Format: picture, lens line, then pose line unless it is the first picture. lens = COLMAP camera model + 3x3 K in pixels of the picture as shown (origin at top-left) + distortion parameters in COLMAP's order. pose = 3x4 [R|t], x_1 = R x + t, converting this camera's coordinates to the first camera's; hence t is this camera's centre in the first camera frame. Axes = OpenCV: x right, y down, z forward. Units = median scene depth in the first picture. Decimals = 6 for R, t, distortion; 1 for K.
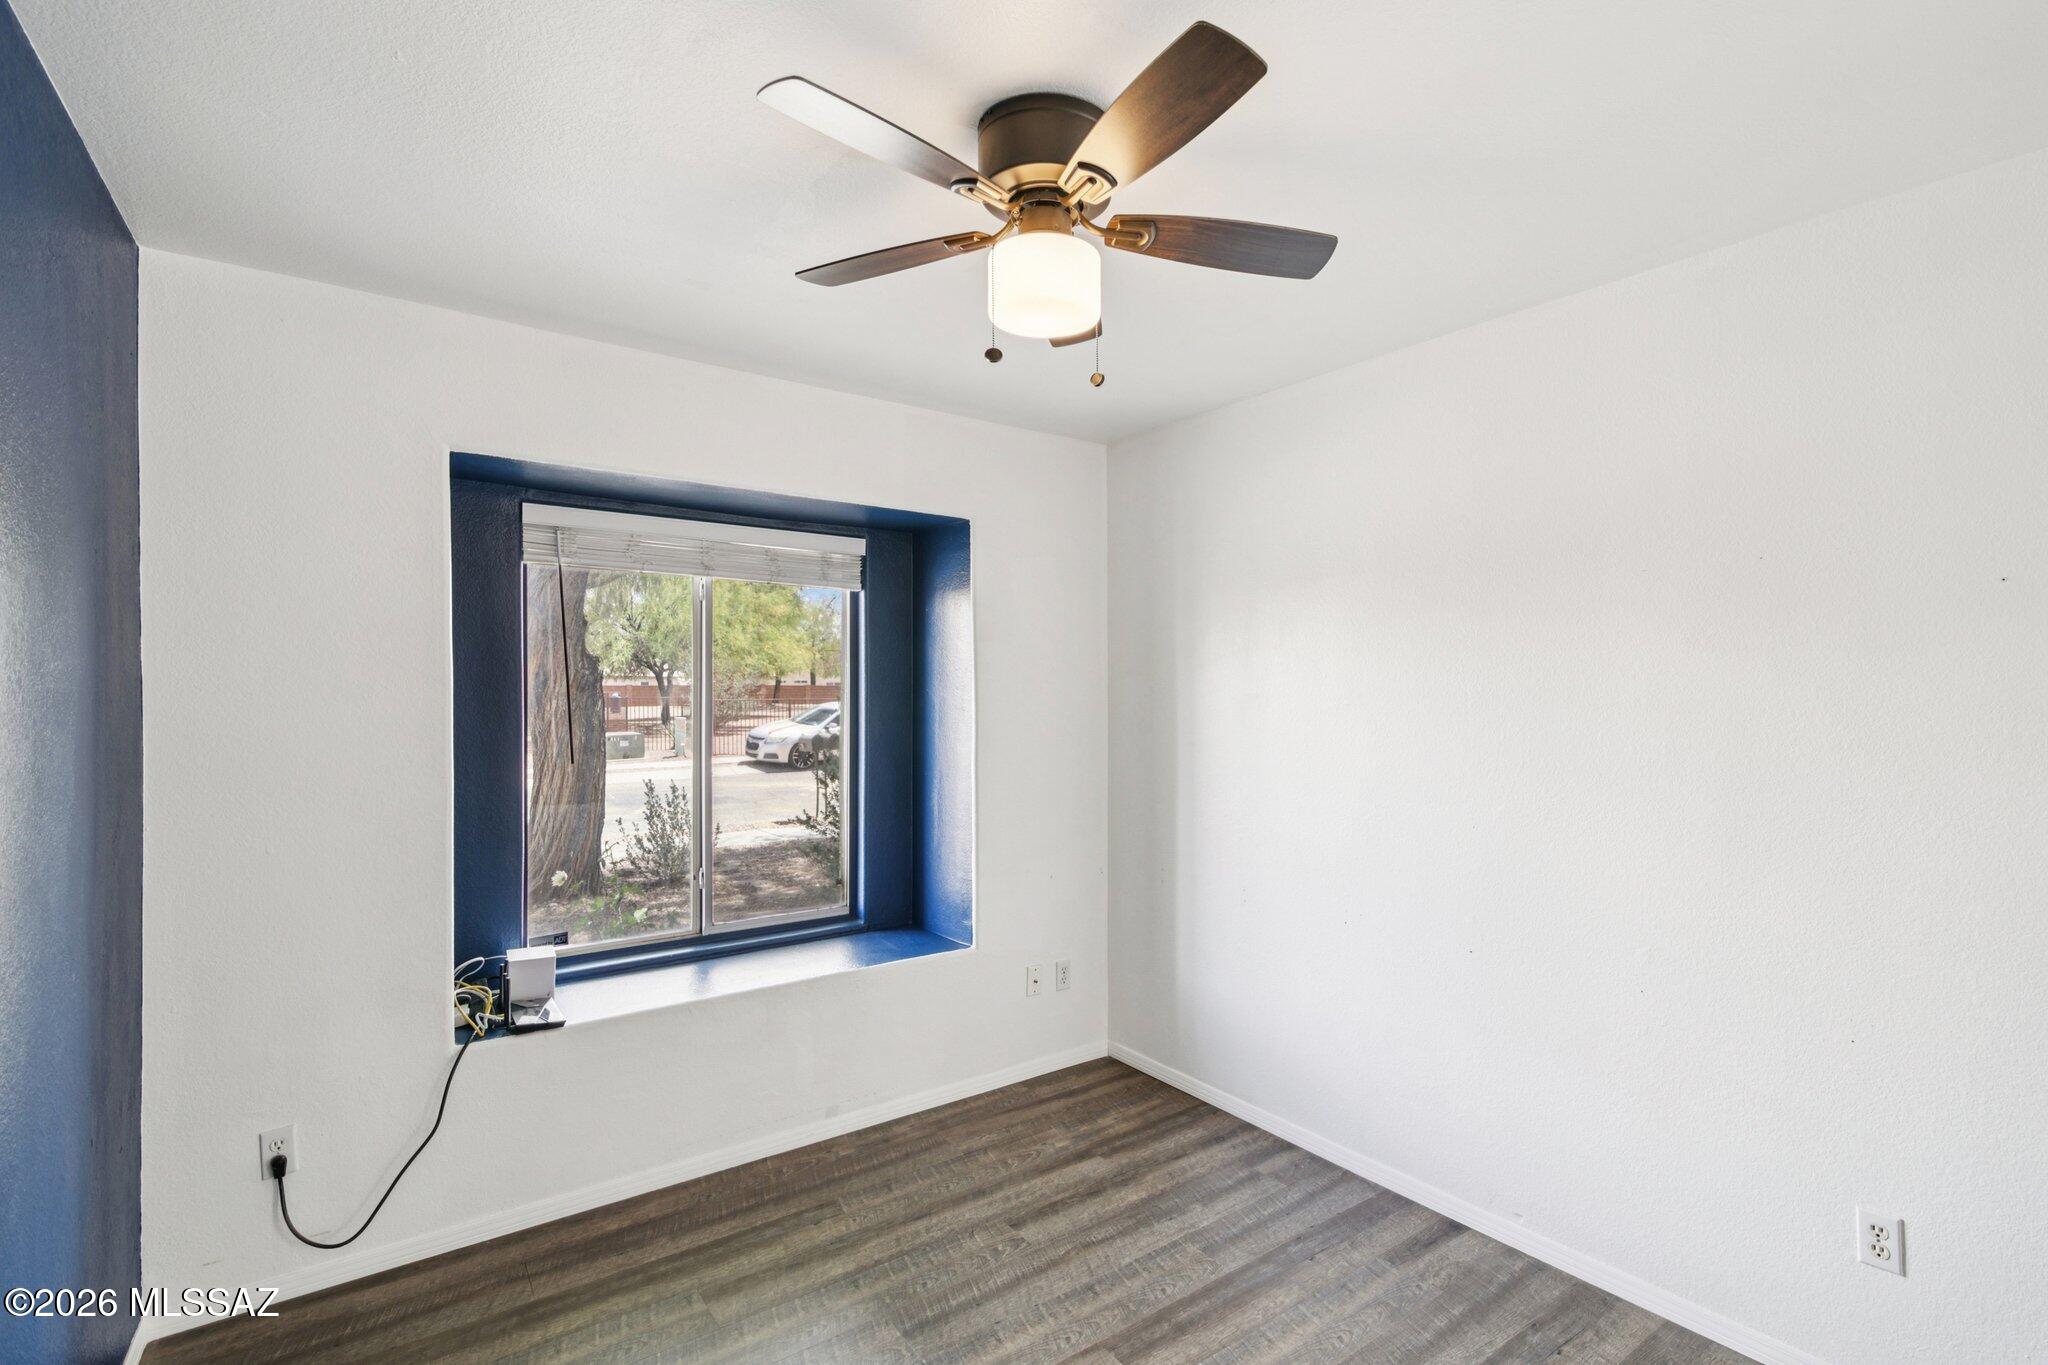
lens RADIAL K [[953.8, 0, 1024.0], [0, 953.8, 682.5], [0, 0, 1]] dist [-0.001555, -0.000454]
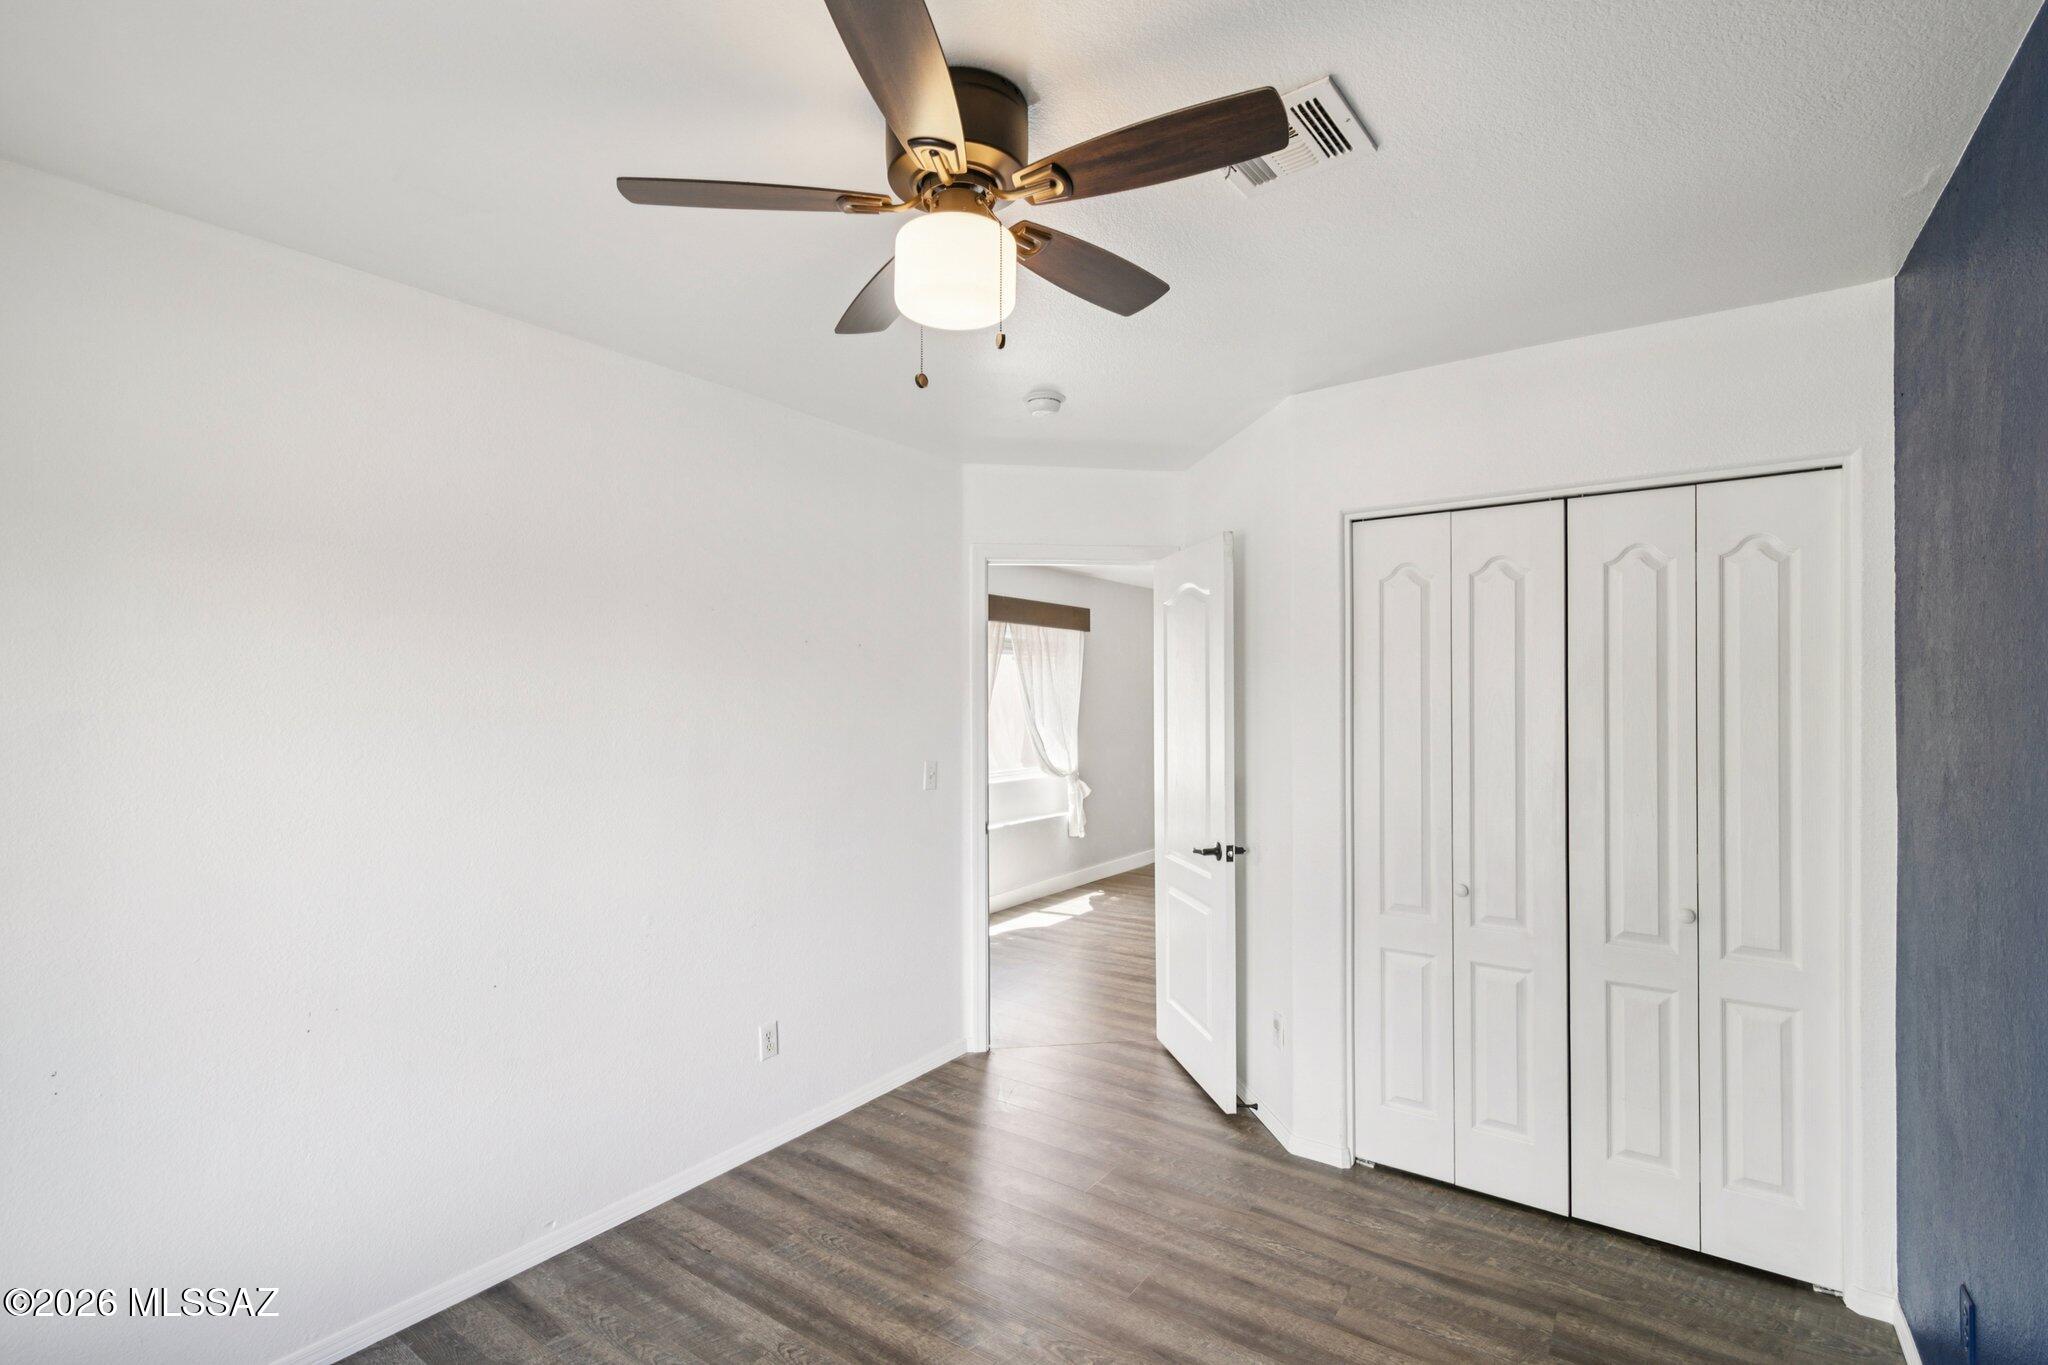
lens RADIAL K [[953.8, 0, 1024.0], [0, 953.8, 682.5], [0, 0, 1]] dist [-0.001555, -0.000454]
pose [[-0.287195, 0.010976, 0.957809, -0.655845], [0.009647, 0.999917, -0.008566, -0.001875], [-0.957823, 0.006780, -0.287277, 0.877529]]
